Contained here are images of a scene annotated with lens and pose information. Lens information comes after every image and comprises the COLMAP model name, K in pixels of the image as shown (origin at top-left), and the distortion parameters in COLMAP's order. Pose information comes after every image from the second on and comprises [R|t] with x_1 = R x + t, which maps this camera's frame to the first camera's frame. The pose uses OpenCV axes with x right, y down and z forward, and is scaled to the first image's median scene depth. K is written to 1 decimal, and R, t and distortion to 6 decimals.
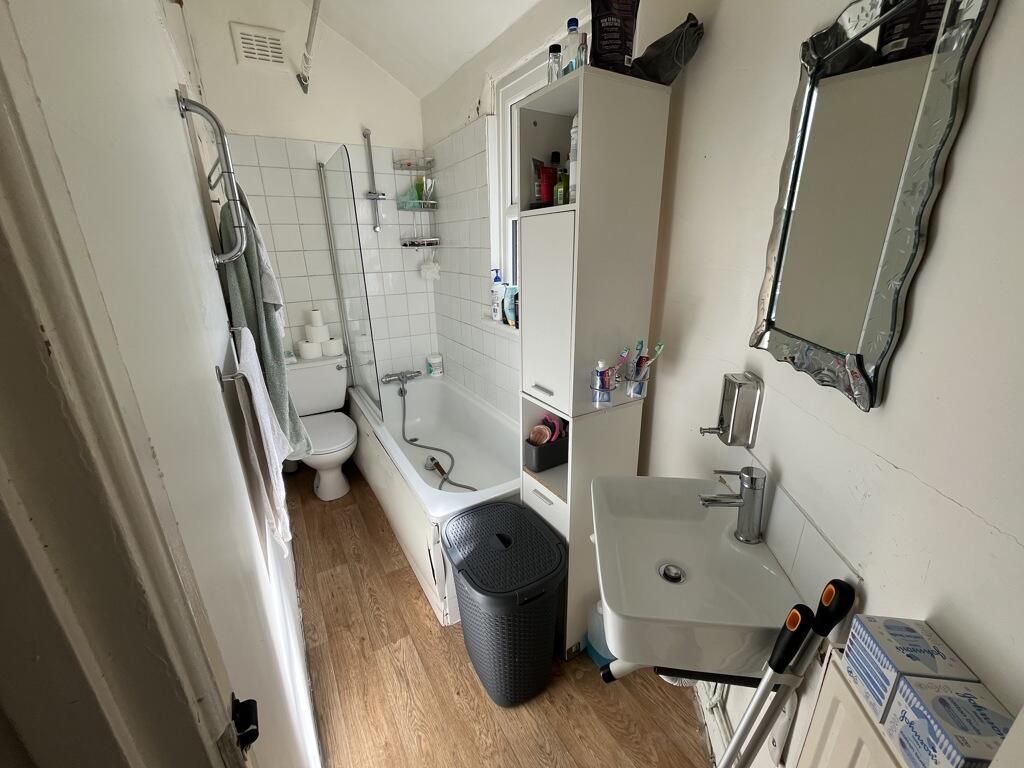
lens RADIAL K [[417.2, 0, 512.0], [0, 417.2, 384.0], [0, 0, 1]] dist [-0.002186, -0.000219]
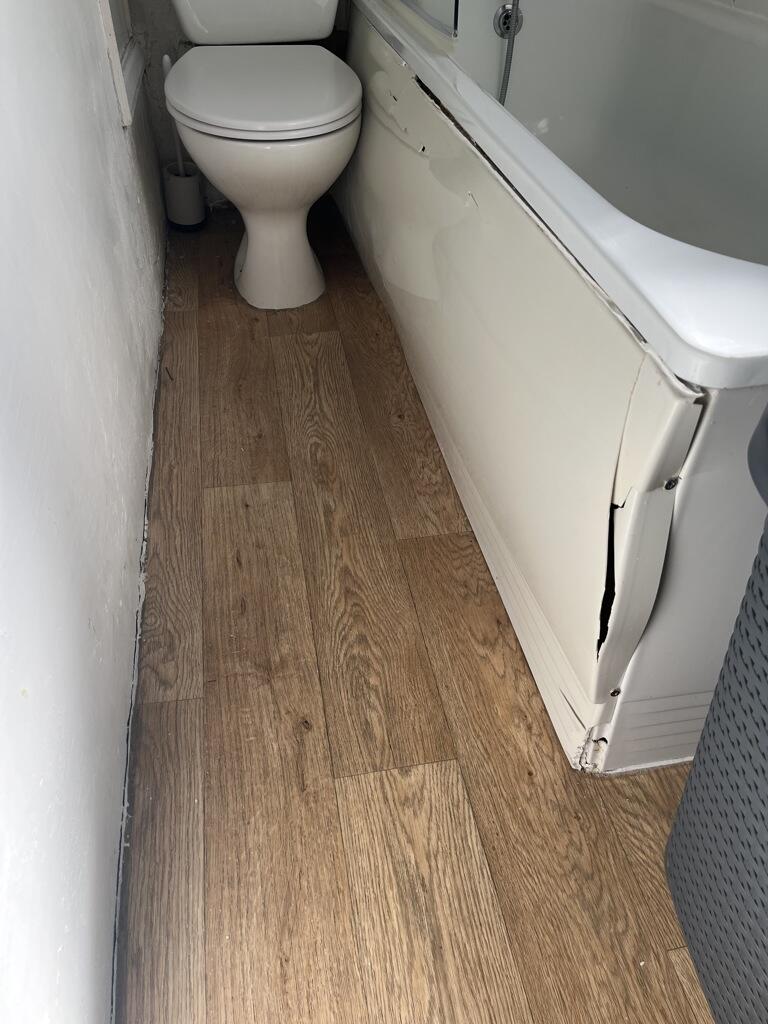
lens RADIAL K [[800.5, 0, 384.0], [0, 800.5, 512.0], [0, 0, 1]] dist [0.003869, 0.001525]
pose [[0.936361, 0.240143, -0.256046, -0.185503], [-0.127233, 0.911967, 0.390035, 0.230294], [0.327170, -0.332636, 0.884485, 0.535743]]
